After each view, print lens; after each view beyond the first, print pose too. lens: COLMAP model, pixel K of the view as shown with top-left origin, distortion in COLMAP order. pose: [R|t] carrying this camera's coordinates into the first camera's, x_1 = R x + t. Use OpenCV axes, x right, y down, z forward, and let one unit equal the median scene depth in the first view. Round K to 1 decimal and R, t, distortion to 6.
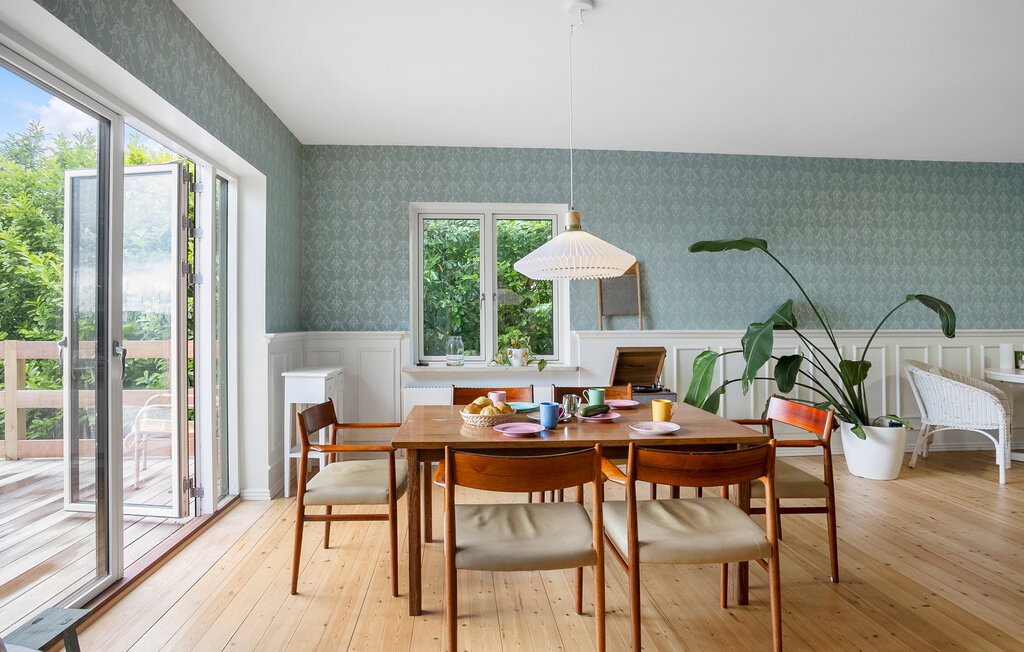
lens RADIAL K [[561.5, 0, 512.0], [0, 561.5, 326.0], [0, 0, 1]] dist [-0.001306, -0.000726]
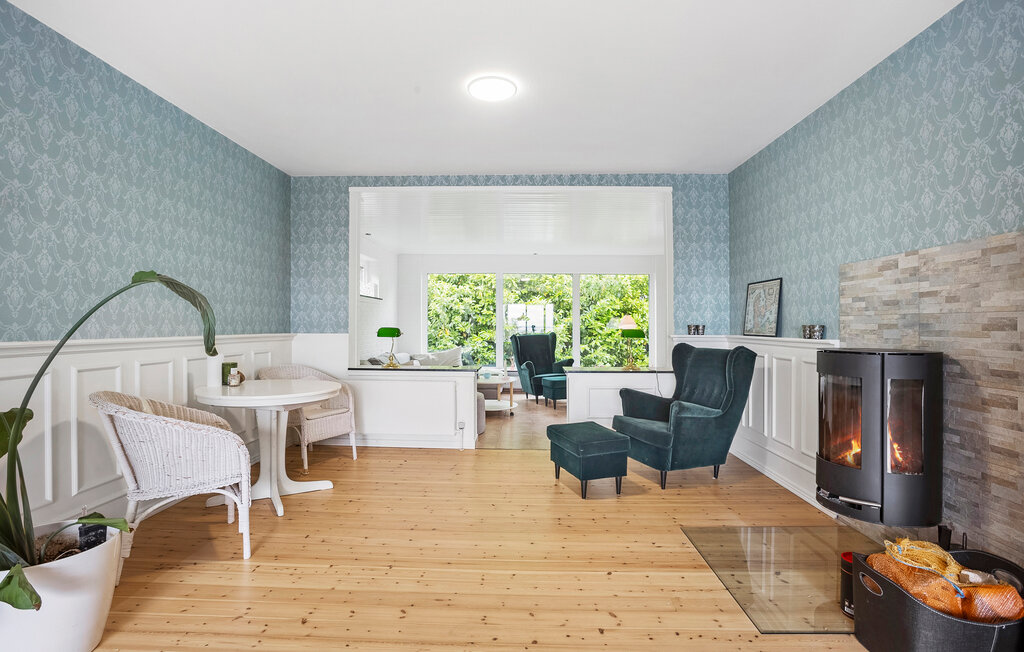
lens RADIAL K [[485.7, 0, 512.0], [0, 485.7, 326.0], [0, 0, 1]] dist [-0.001864, -0.000659]
pose [[0.123473, 0.017672, 0.992191, 0.290358], [-0.006801, 0.999833, -0.016962, -0.001239], [-0.992325, -0.004654, 0.123573, 0.563606]]
